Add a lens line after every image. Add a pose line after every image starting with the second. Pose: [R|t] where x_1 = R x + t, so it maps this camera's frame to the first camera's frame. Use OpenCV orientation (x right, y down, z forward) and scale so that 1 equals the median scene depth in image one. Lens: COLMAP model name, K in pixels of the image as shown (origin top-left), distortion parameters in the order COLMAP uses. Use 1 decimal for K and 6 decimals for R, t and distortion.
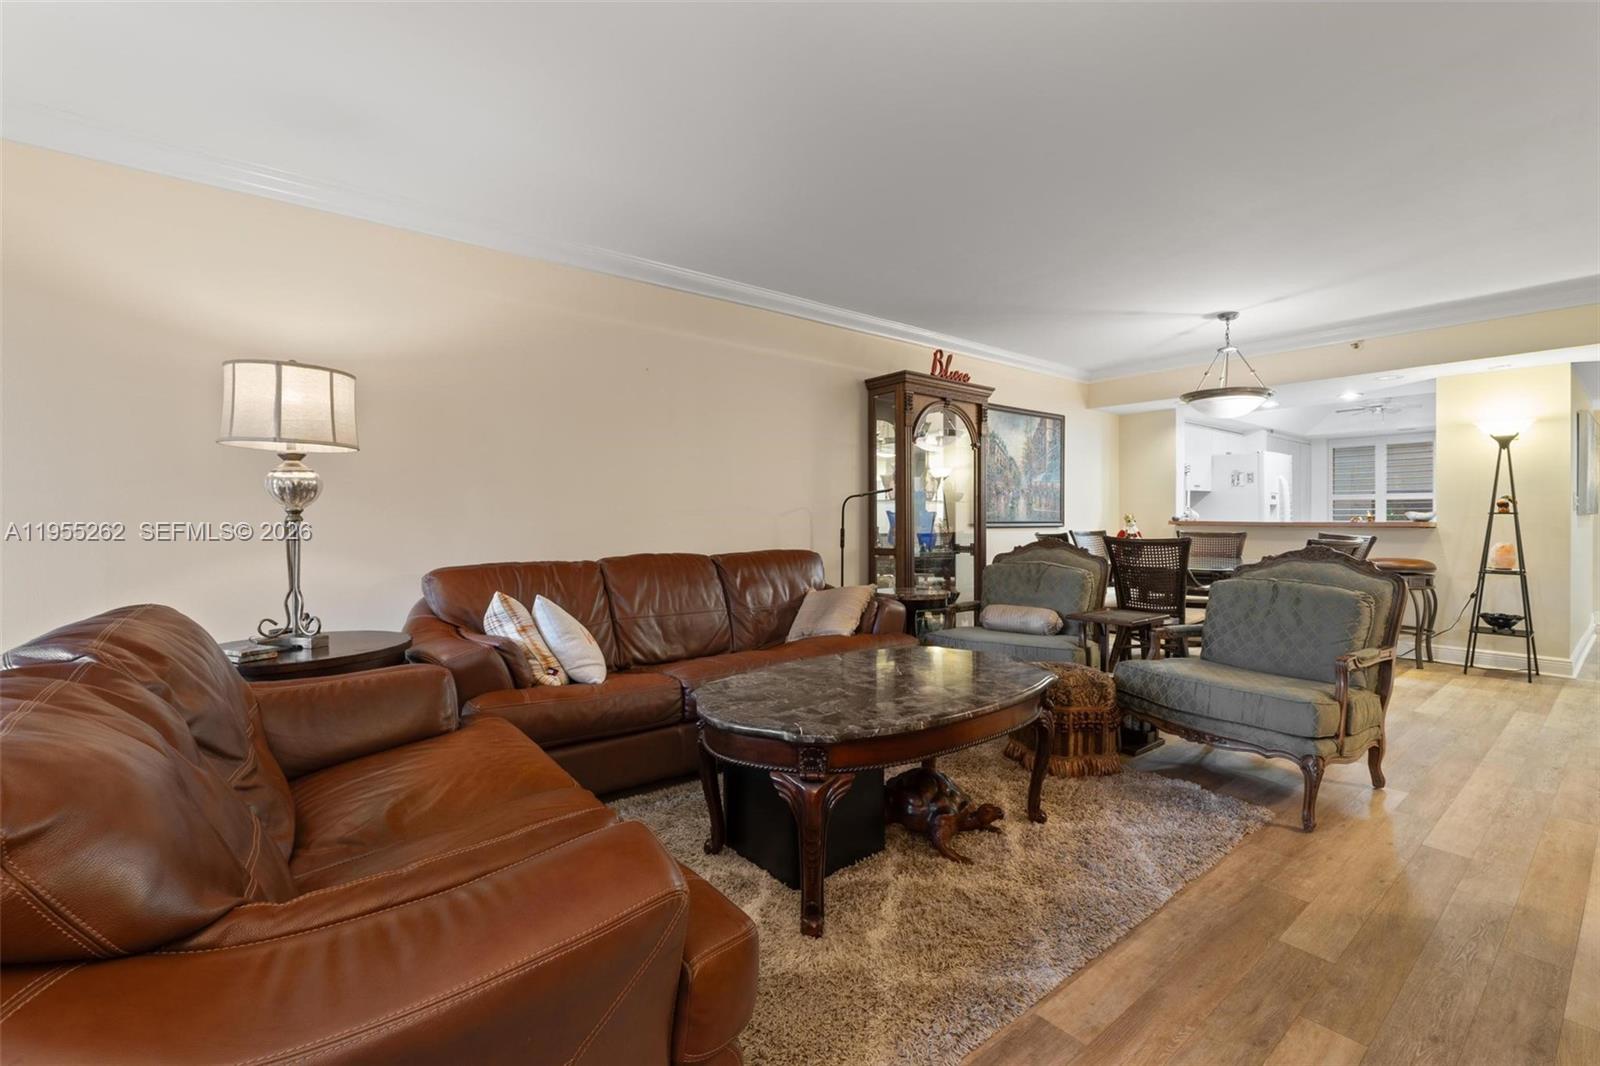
lens RADIAL K [[687.5, 0, 795.2], [0, 687.5, 523.1], [0, 0, 1]] dist [-0.003882, -0.000014]
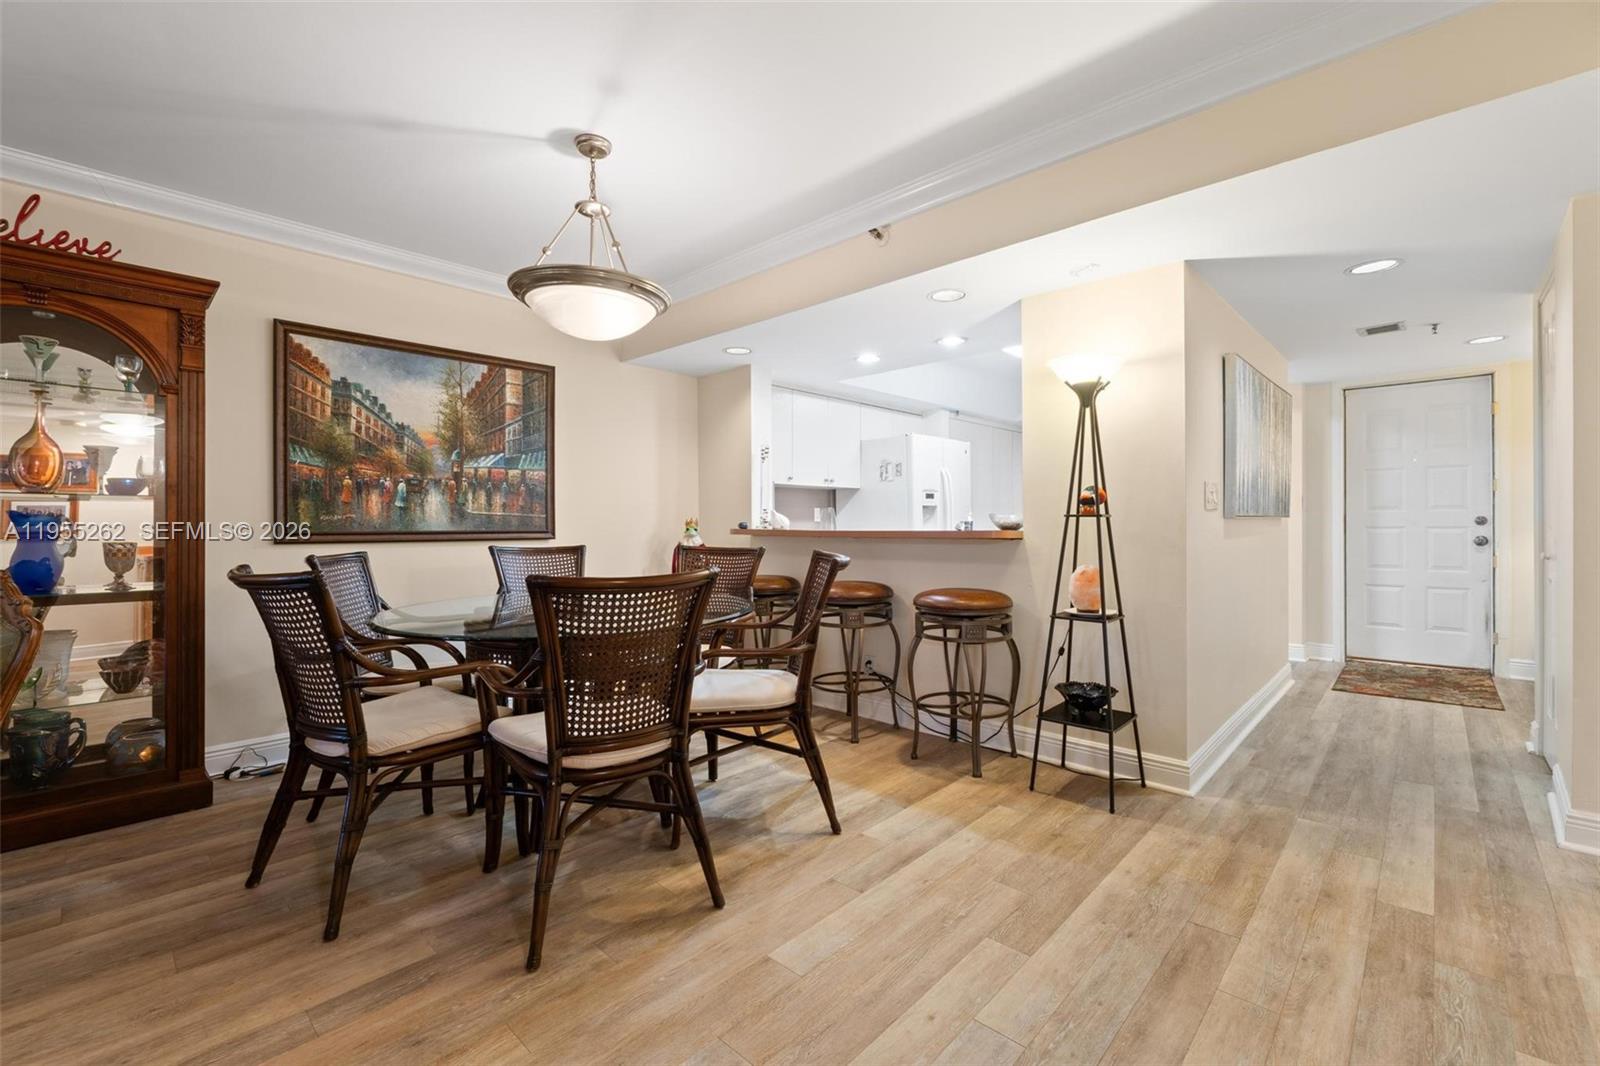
lens RADIAL K [[687.5, 0, 795.9], [0, 687.5, 524.7], [0, 0, 1]] dist [-0.003882, -0.000014]
pose [[0.990412, -0.003597, 0.138098, 0.693316], [0.004729, 0.999958, -0.007867, -0.003165], [-0.138064, 0.008444, 0.990387, 0.440920]]
